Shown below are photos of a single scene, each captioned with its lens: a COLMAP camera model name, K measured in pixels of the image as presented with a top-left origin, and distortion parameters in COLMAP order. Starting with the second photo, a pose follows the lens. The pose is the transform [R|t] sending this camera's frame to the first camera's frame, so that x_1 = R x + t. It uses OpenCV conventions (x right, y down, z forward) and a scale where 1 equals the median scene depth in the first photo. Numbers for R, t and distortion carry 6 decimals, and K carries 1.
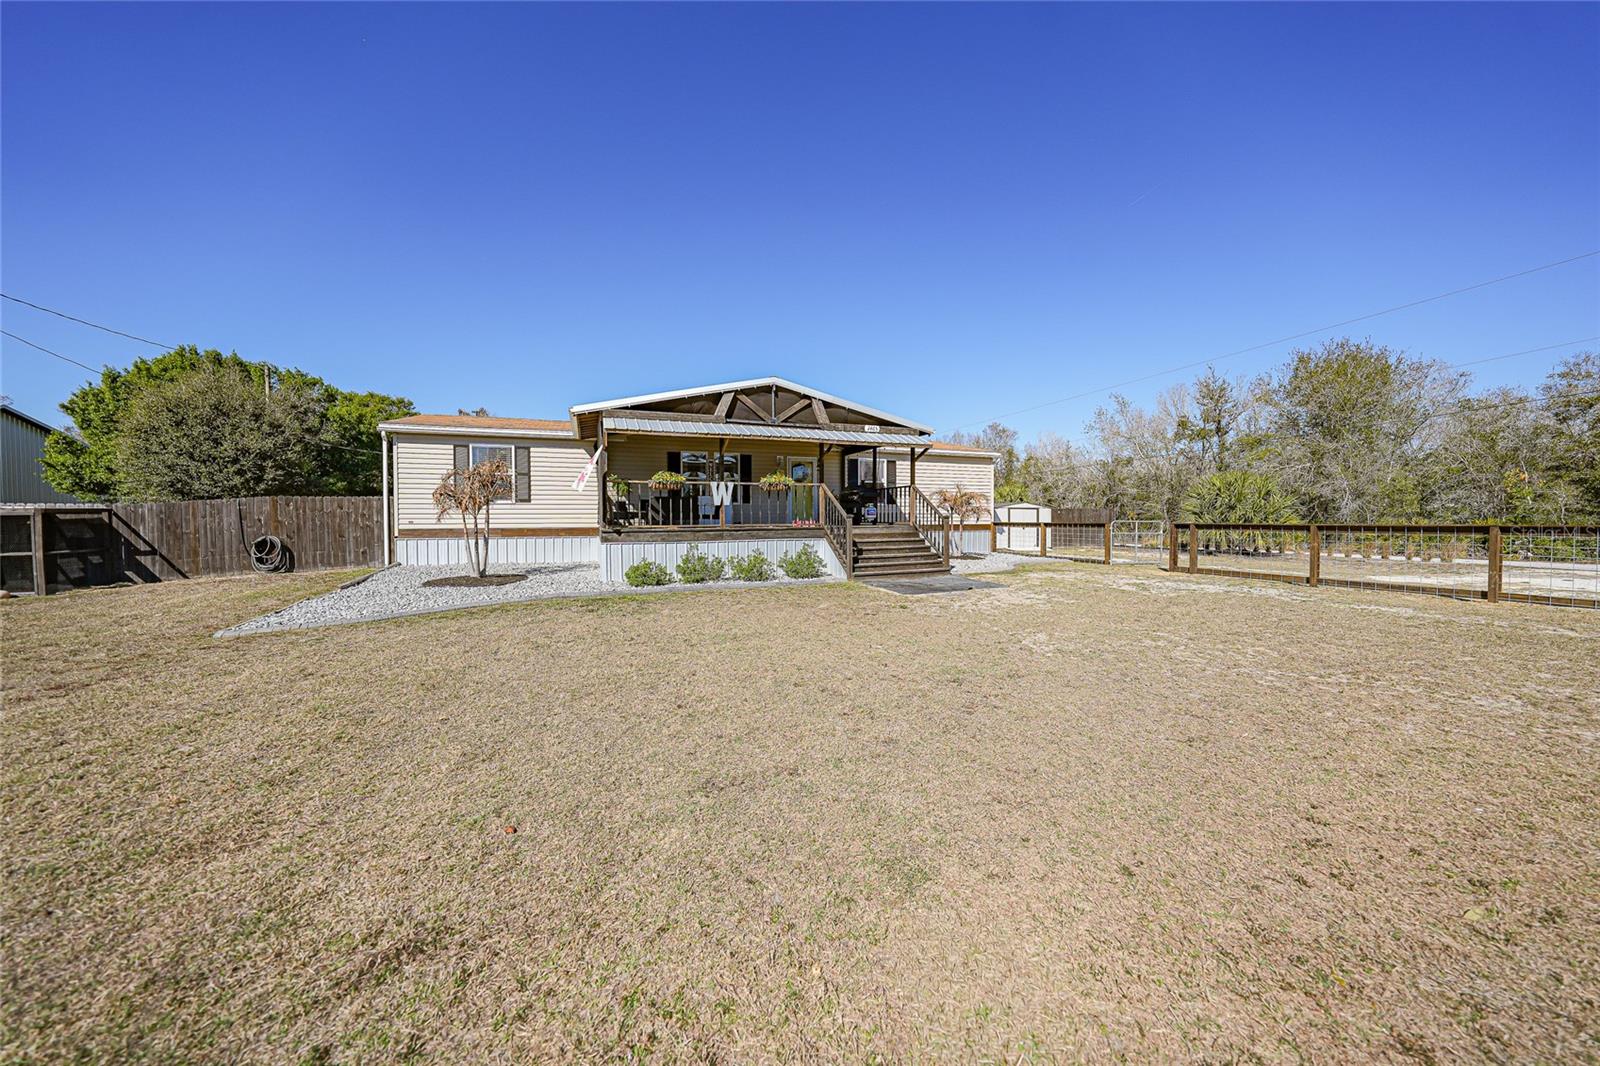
lens RADIAL K [[563.7, 0, 800.9], [0, 563.7, 530.3], [0, 0, 1]] dist [-0.024779, 0.005303]
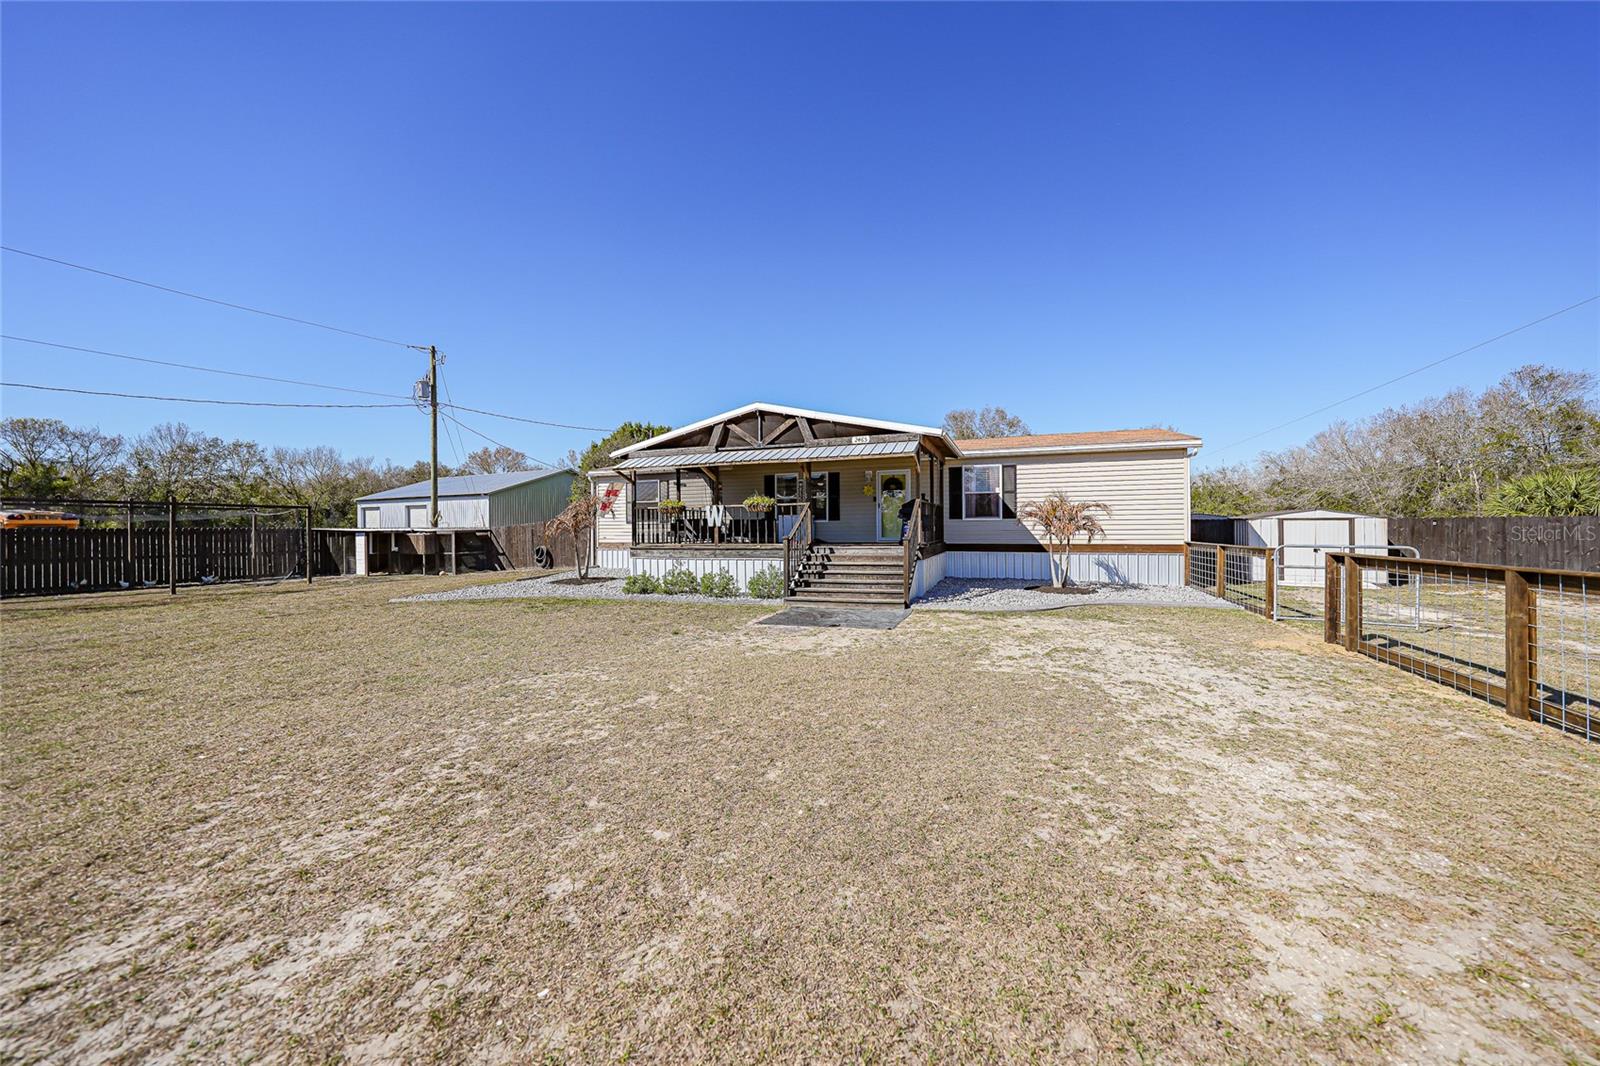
lens RADIAL K [[563.7, 0, 801.4], [0, 563.7, 529.6], [0, 0, 1]] dist [-0.024779, 0.005303]
pose [[0.741024, 0.000353, -0.671478, 0.705130], [-0.010472, 0.999884, -0.011030, -0.026856], [0.671397, 0.015205, 0.740942, 0.283199]]
